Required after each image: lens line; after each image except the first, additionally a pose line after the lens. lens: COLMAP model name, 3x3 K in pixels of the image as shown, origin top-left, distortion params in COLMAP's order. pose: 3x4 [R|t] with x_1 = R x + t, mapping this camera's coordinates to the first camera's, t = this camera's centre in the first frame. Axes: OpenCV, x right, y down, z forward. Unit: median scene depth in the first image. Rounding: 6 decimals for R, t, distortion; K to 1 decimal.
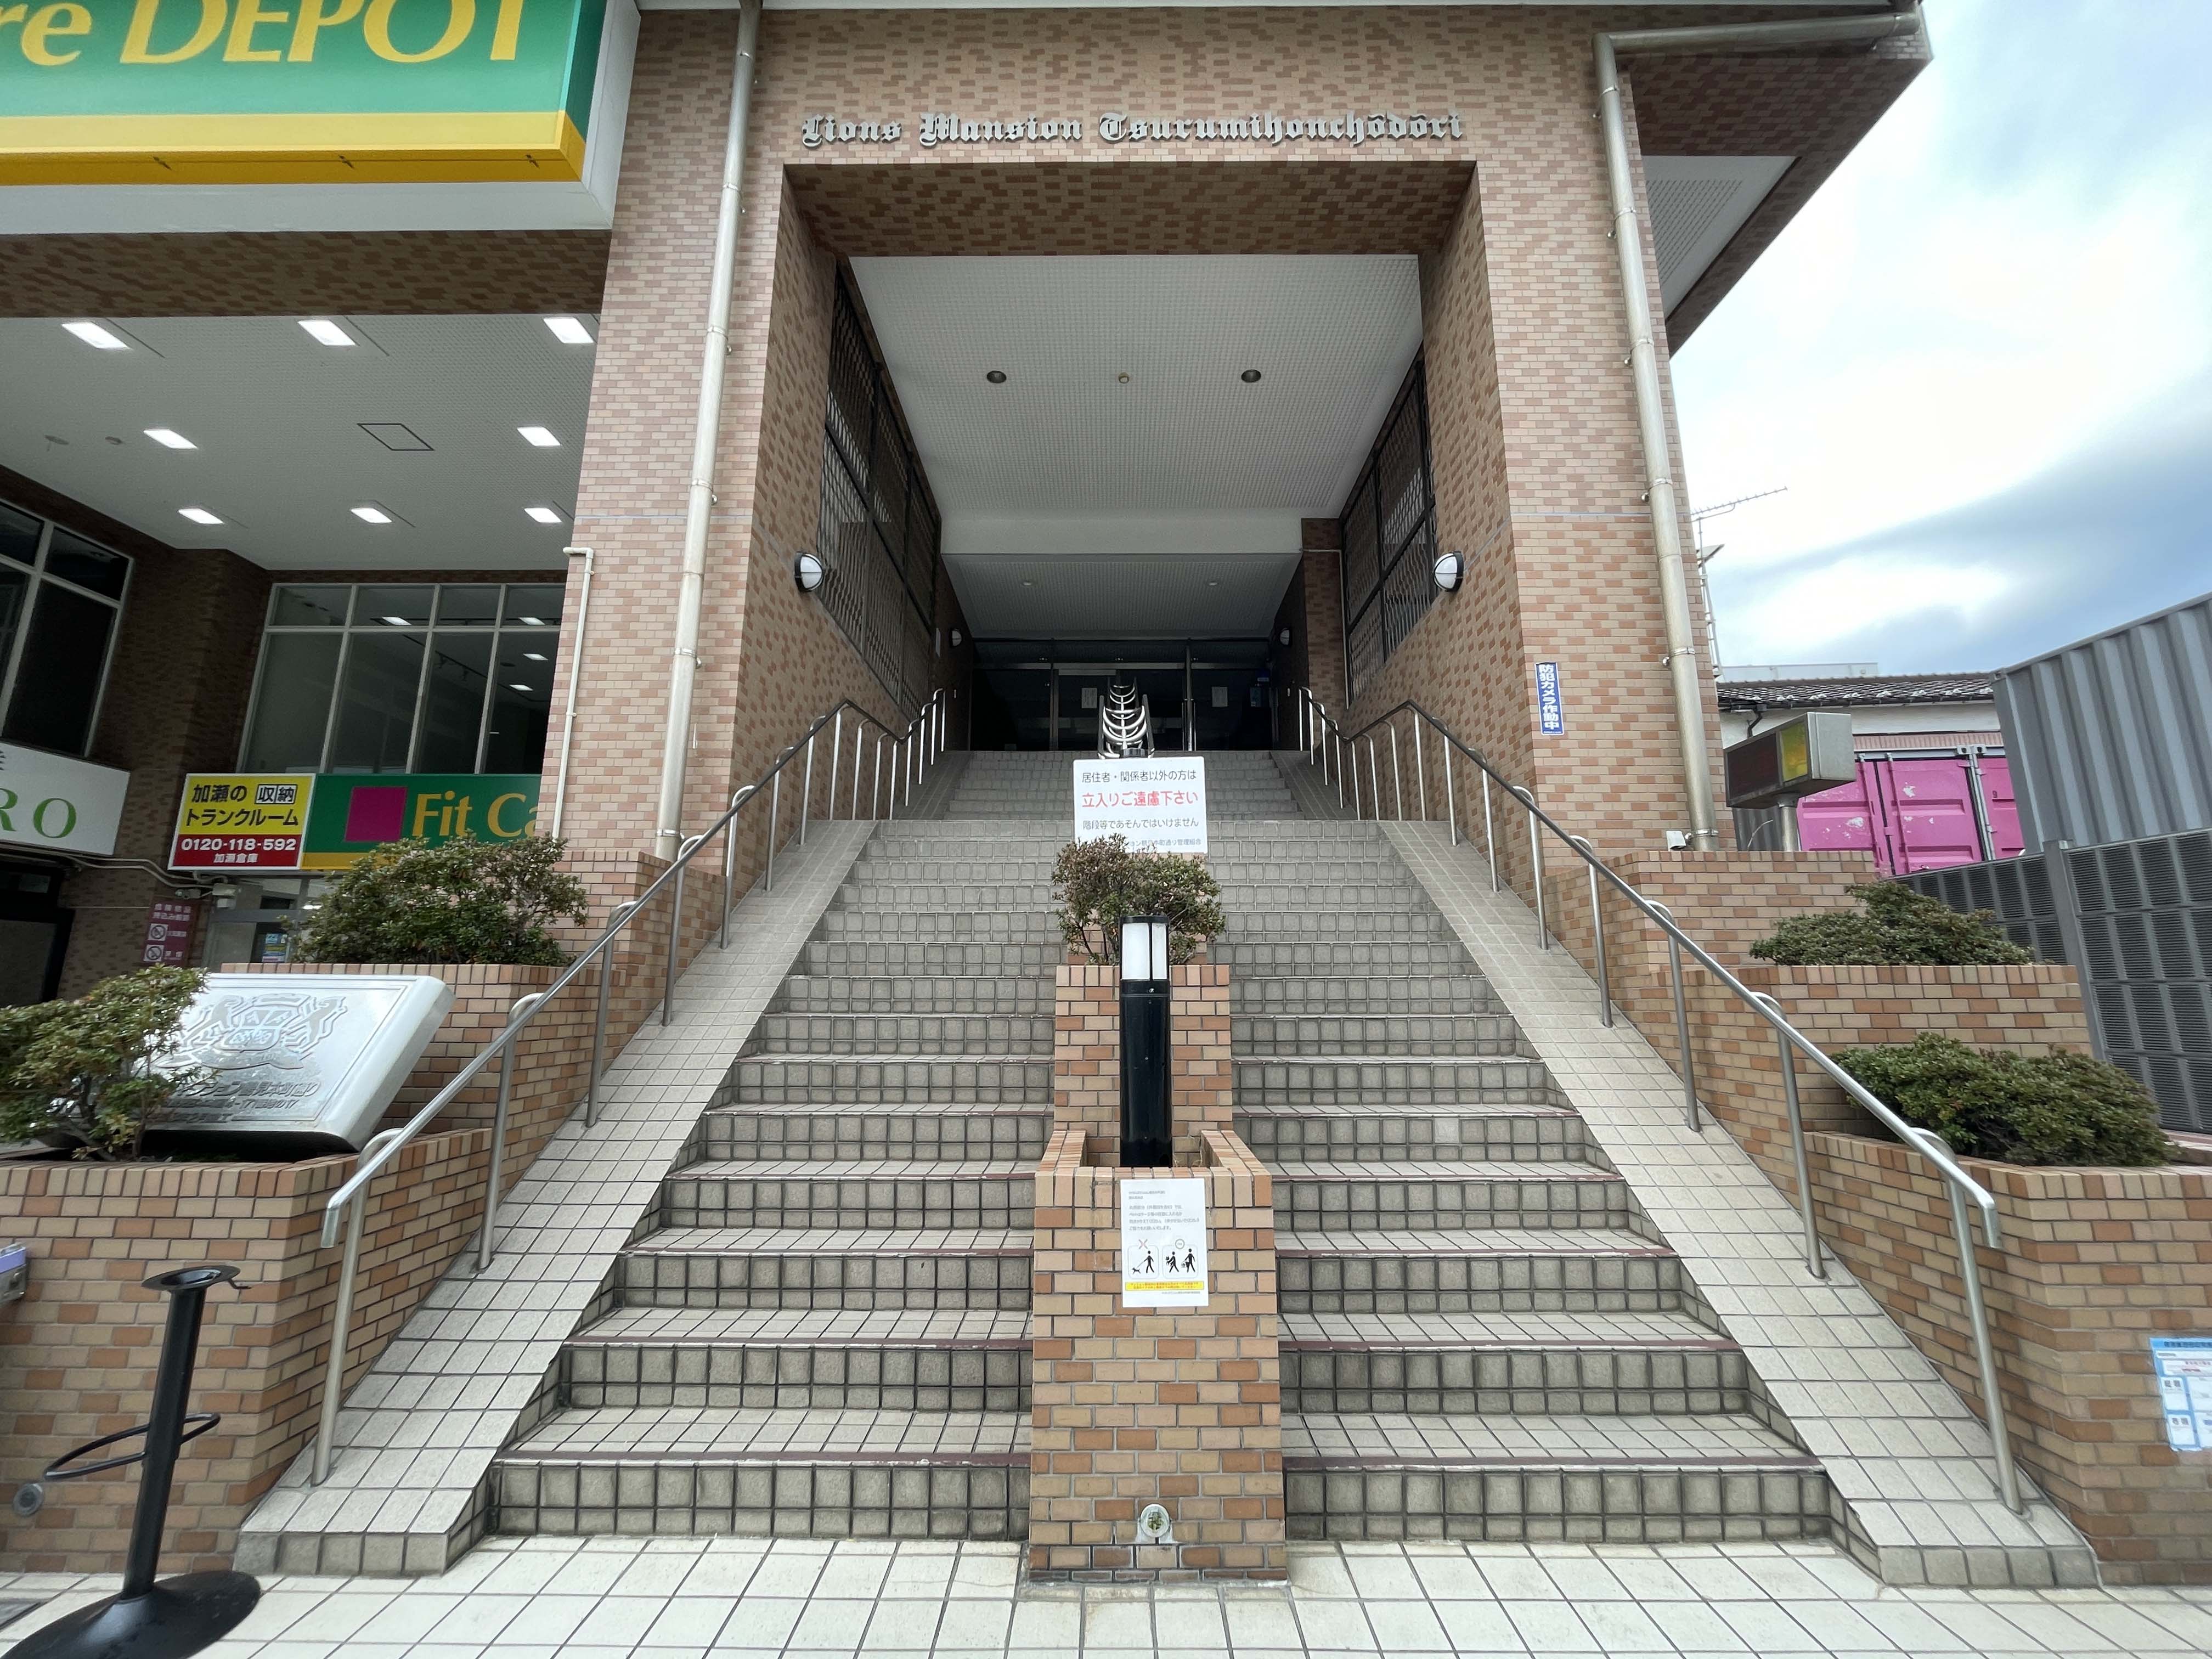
lens RADIAL K [[894.3, 0, 1100.6], [0, 894.3, 825.9], [0, 0, 1]] dist [-0.003810, -0.000081]
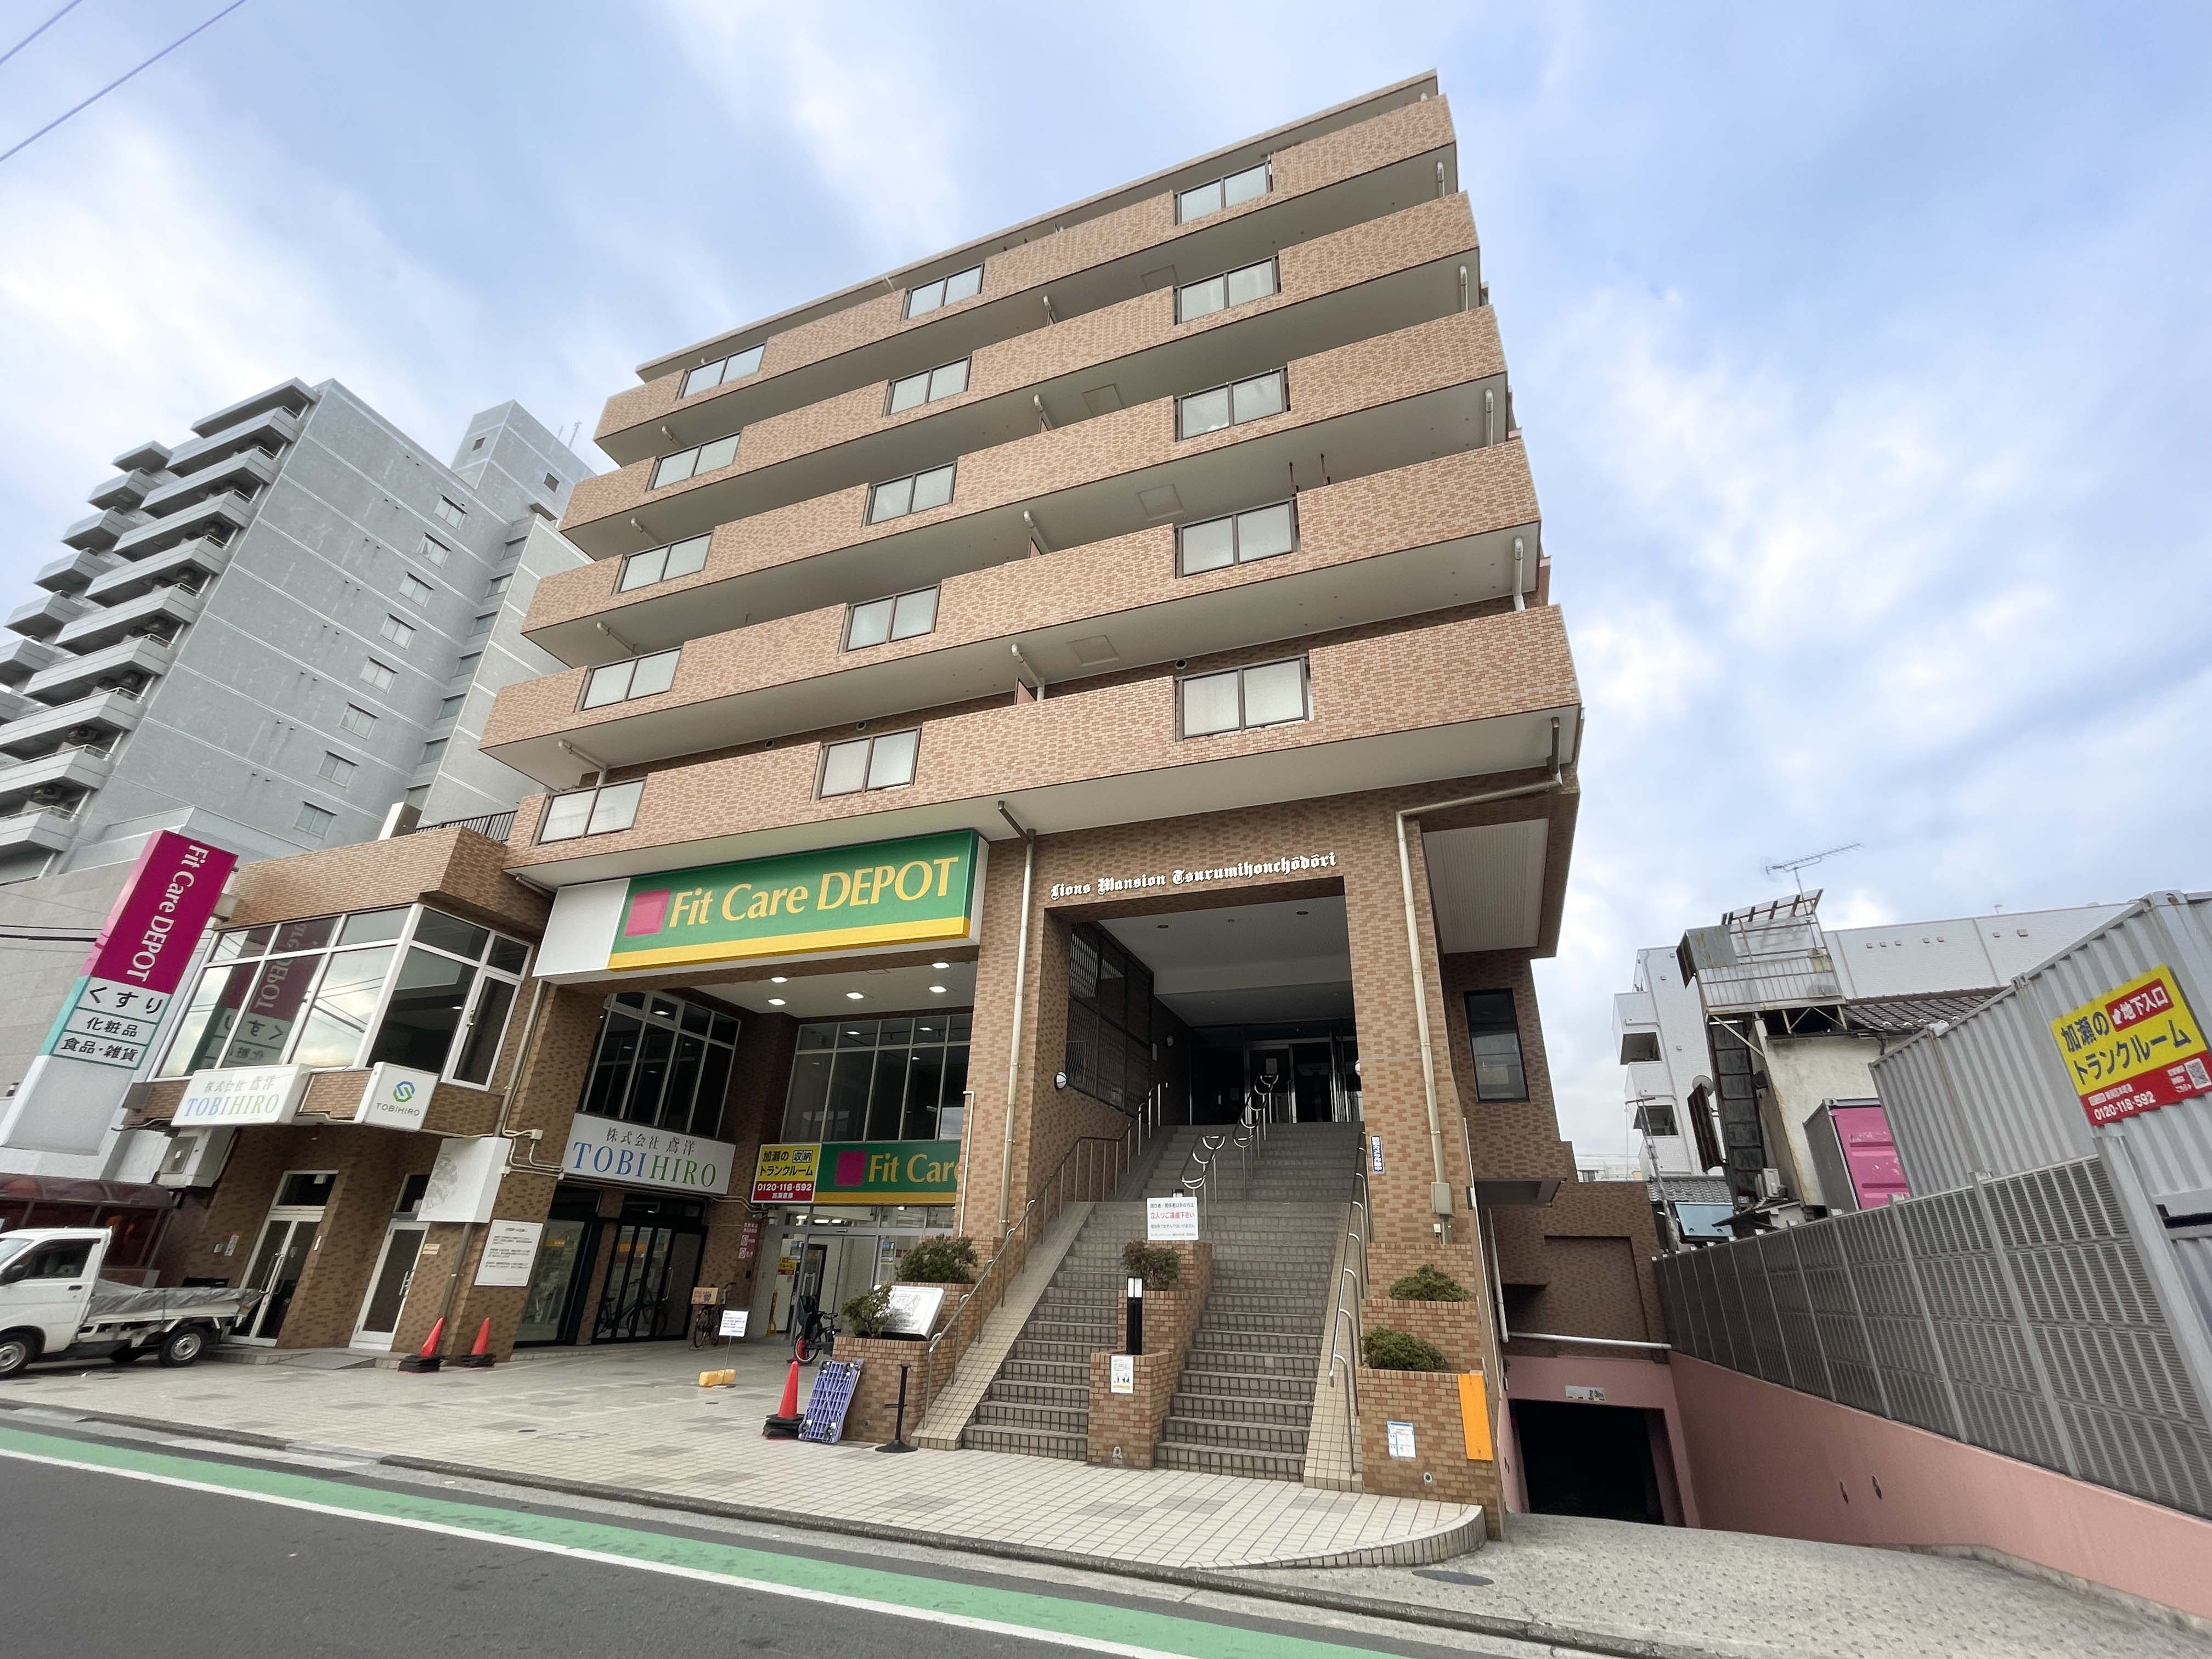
lens RADIAL K [[948.1, 0, 1100.5], [0, 948.1, 821.8], [0, 0, 1]] dist [-0.001136, -0.000787]
pose [[0.937382, -0.127393, -0.324171, 0.711129], [0.037145, 0.961968, -0.270624, -0.315491], [0.346318, 0.241637, 0.906463, -1.452137]]
